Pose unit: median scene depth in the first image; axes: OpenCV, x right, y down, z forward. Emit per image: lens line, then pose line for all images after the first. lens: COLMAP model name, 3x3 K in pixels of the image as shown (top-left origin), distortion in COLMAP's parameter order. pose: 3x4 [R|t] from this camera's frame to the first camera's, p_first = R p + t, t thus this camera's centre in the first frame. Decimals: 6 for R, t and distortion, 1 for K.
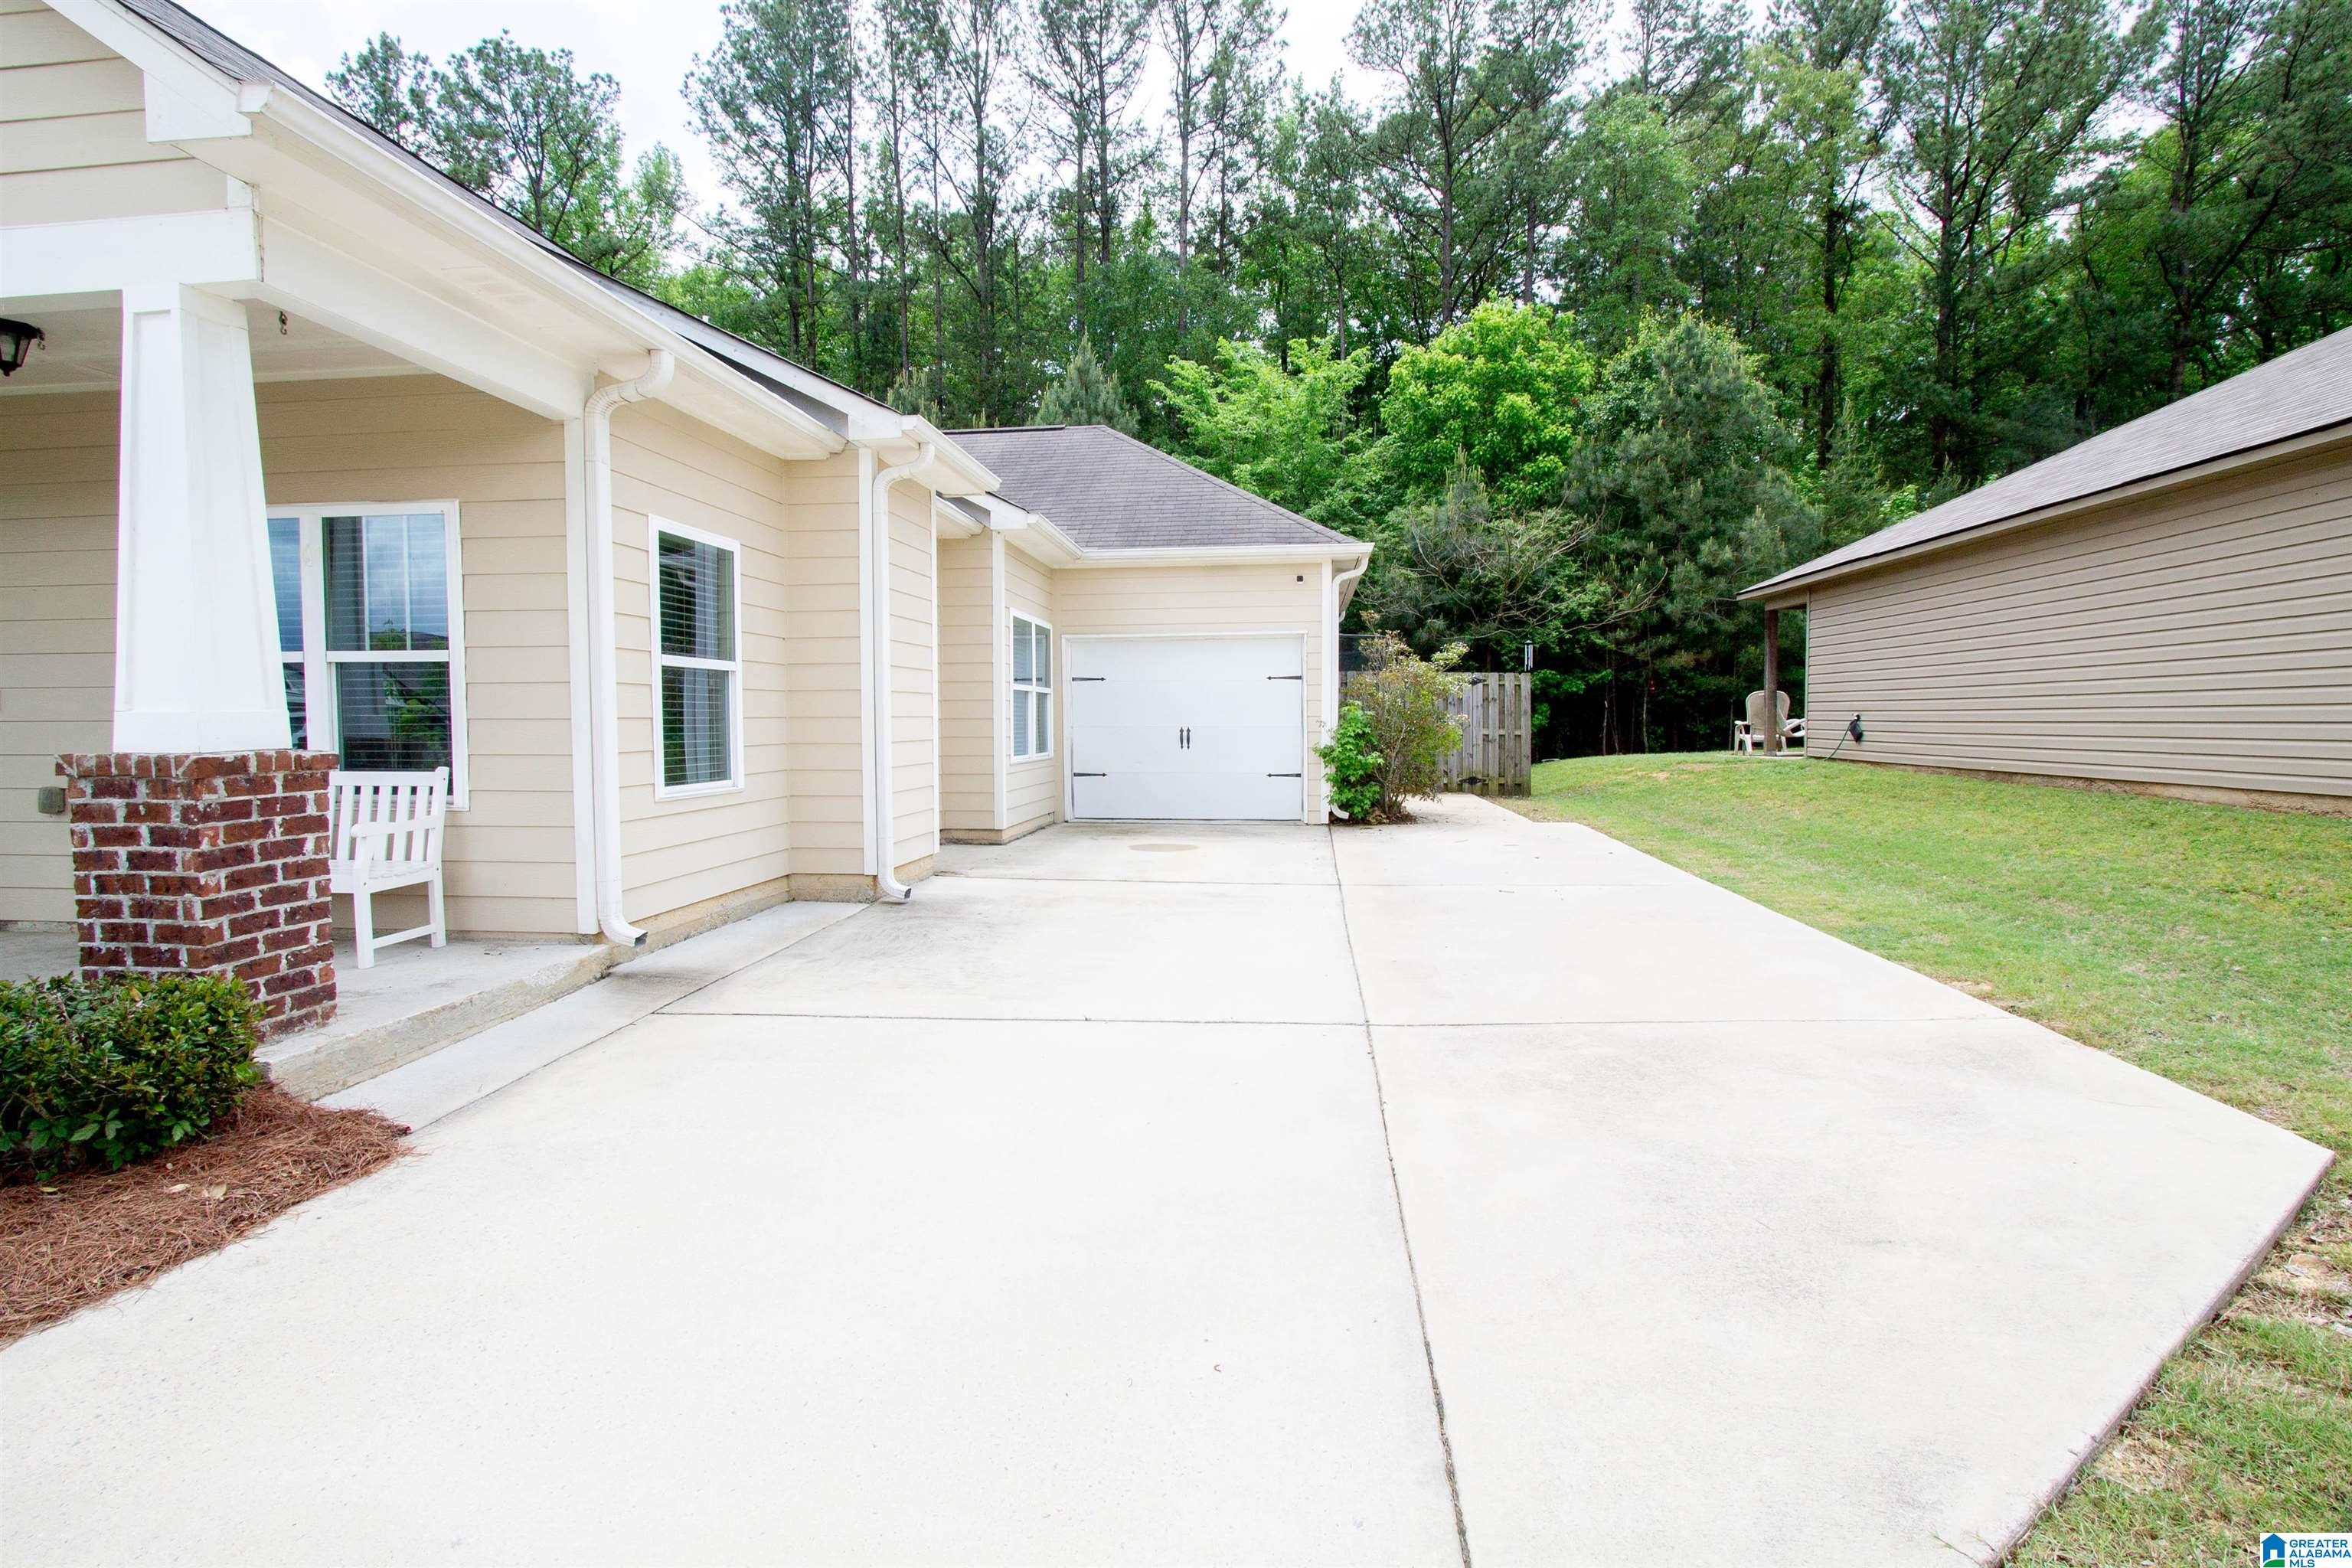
lens RADIAL K [[1102.9, 0, 1175.4], [0, 1102.9, 780.3], [0, 0, 1]] dist [-0.021218, 0.003916]
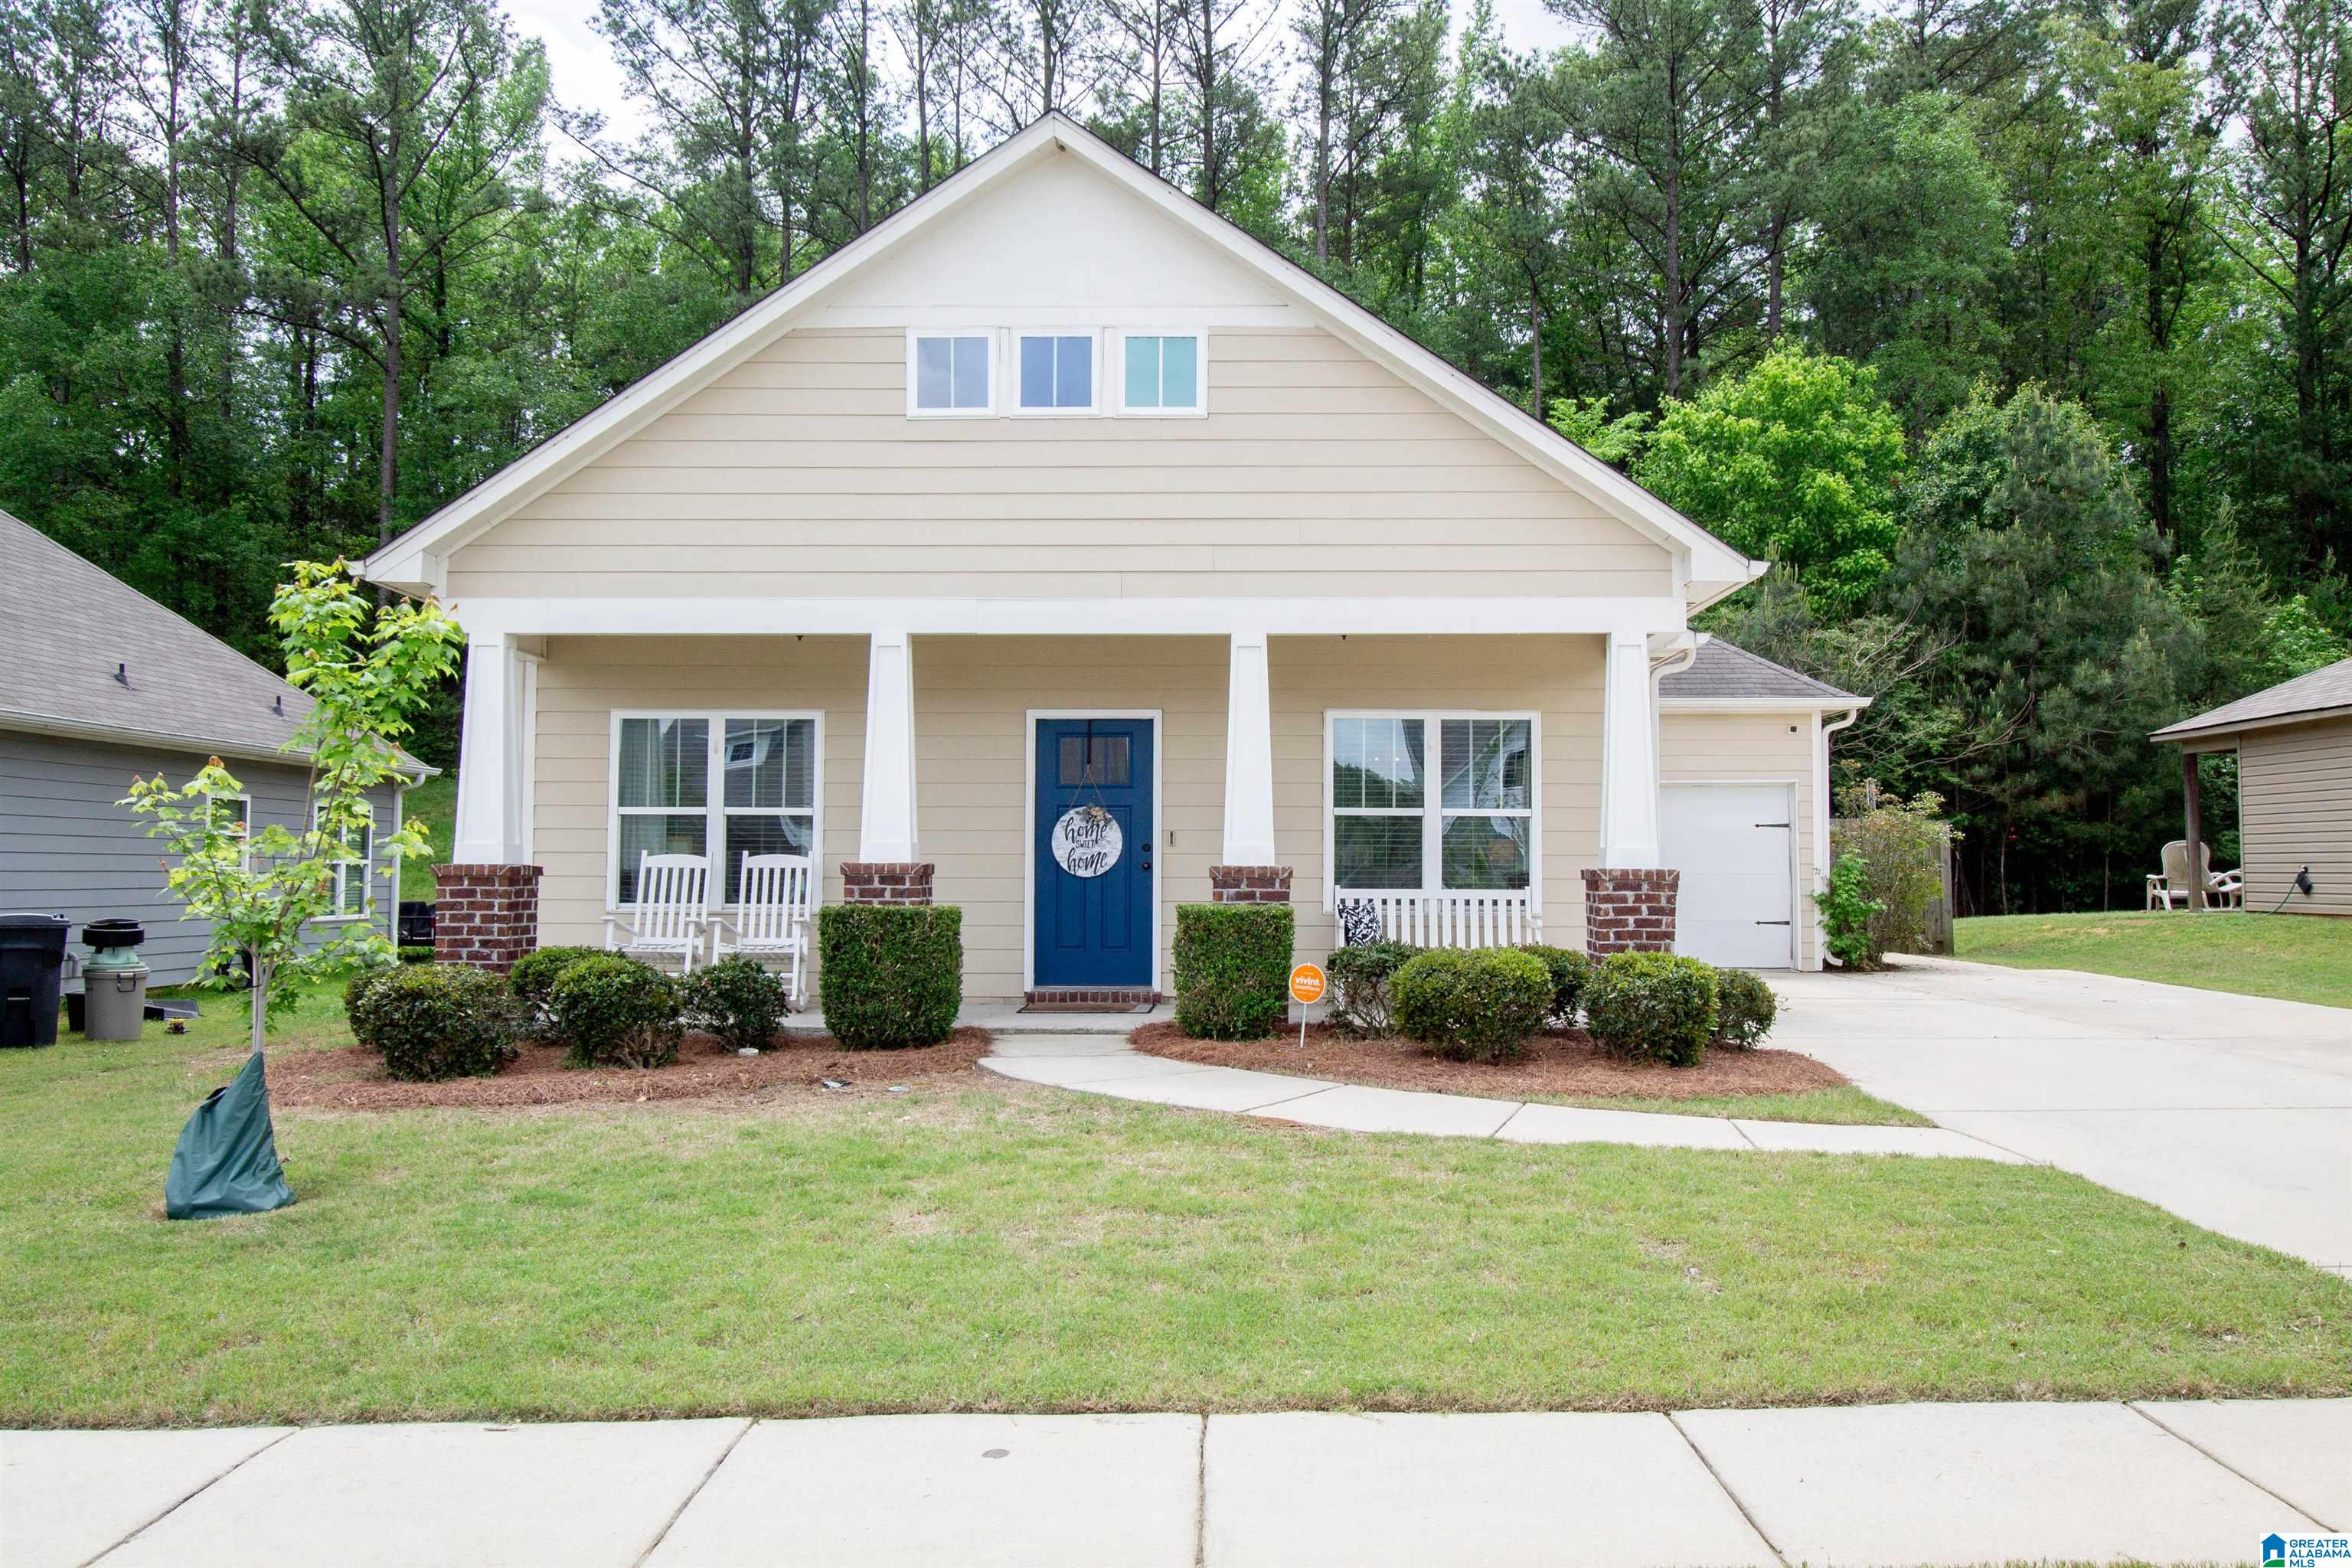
lens RADIAL K [[1916.4, 0, 1194.7], [0, 1916.4, 784.2], [0, 0, 1]] dist [-0.008436, 0.019036]
pose [[0.995122, 0.011403, 0.097993, -0.322776], [-0.001046, 0.994461, -0.105097, 0.029021], [-0.098649, 0.104482, 0.989622, -0.366336]]
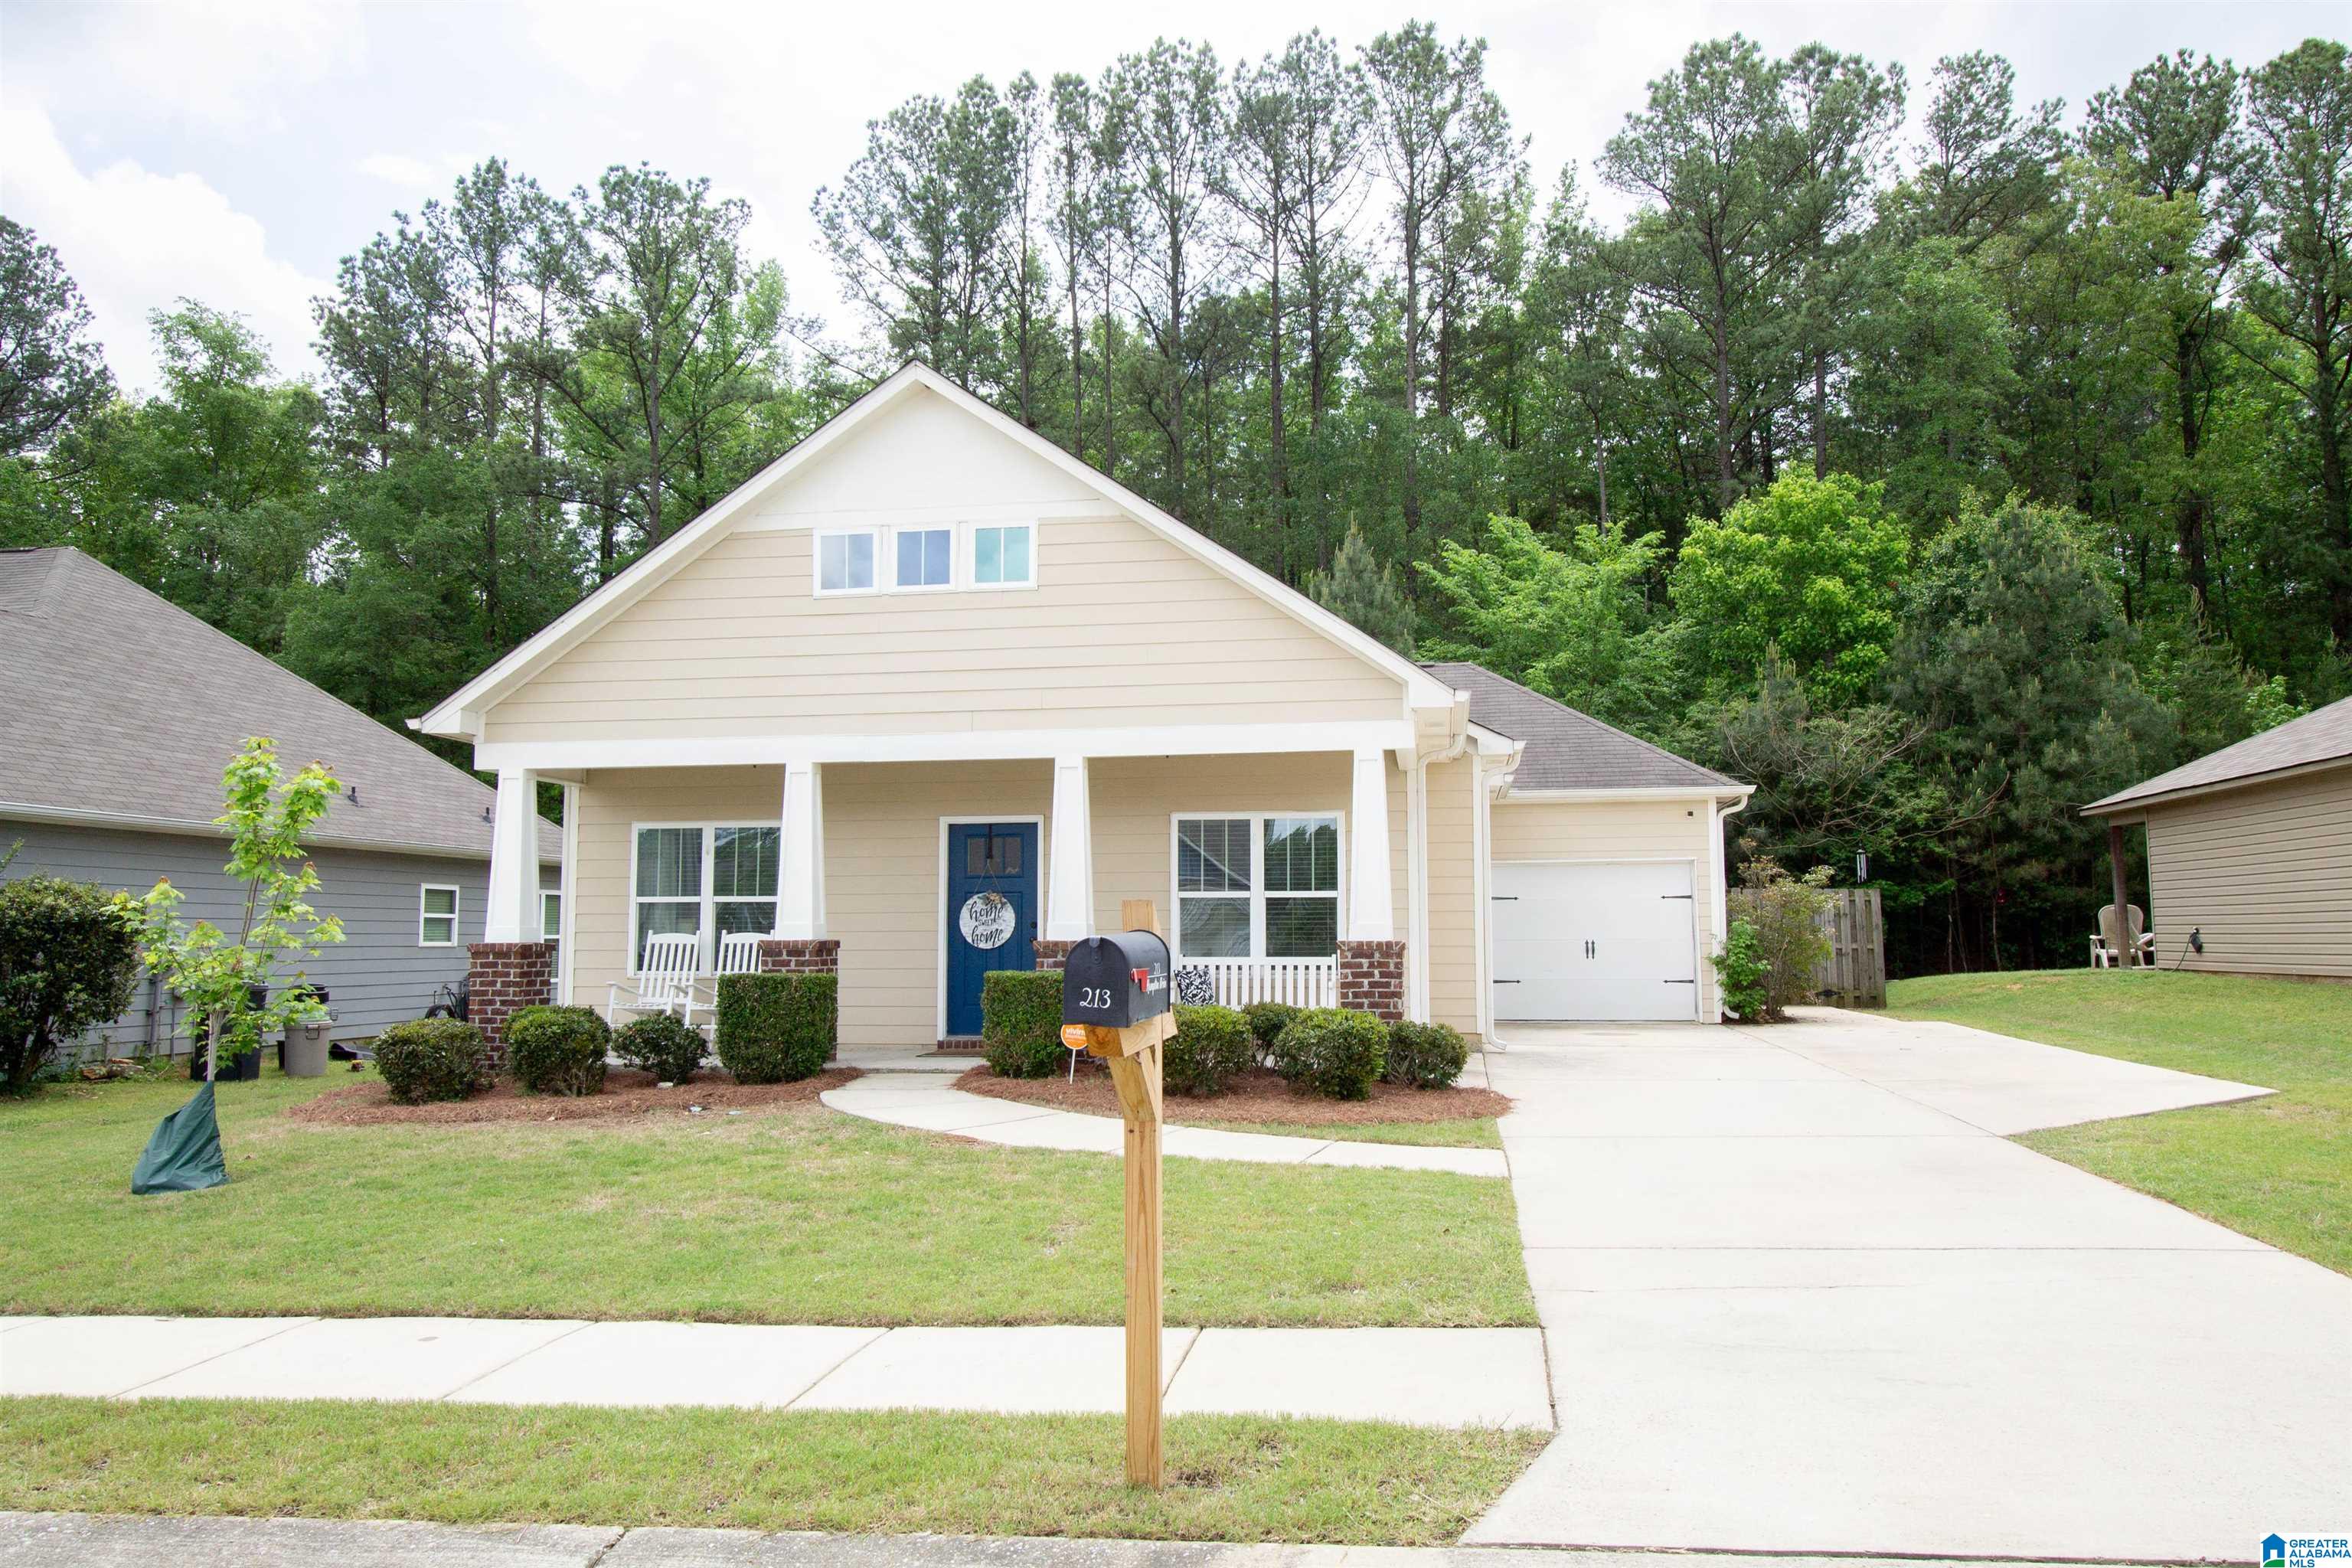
lens RADIAL K [[1700.6, 0, 1181.8], [0, 1700.6, 773.5], [0, 0, 1]] dist [-0.015446, 0.018600]
pose [[0.999115, -0.004689, -0.041799, -0.187680], [-0.001782, 0.988155, -0.153448, 0.029423], [0.042023, 0.153386, 0.987272, -0.437994]]
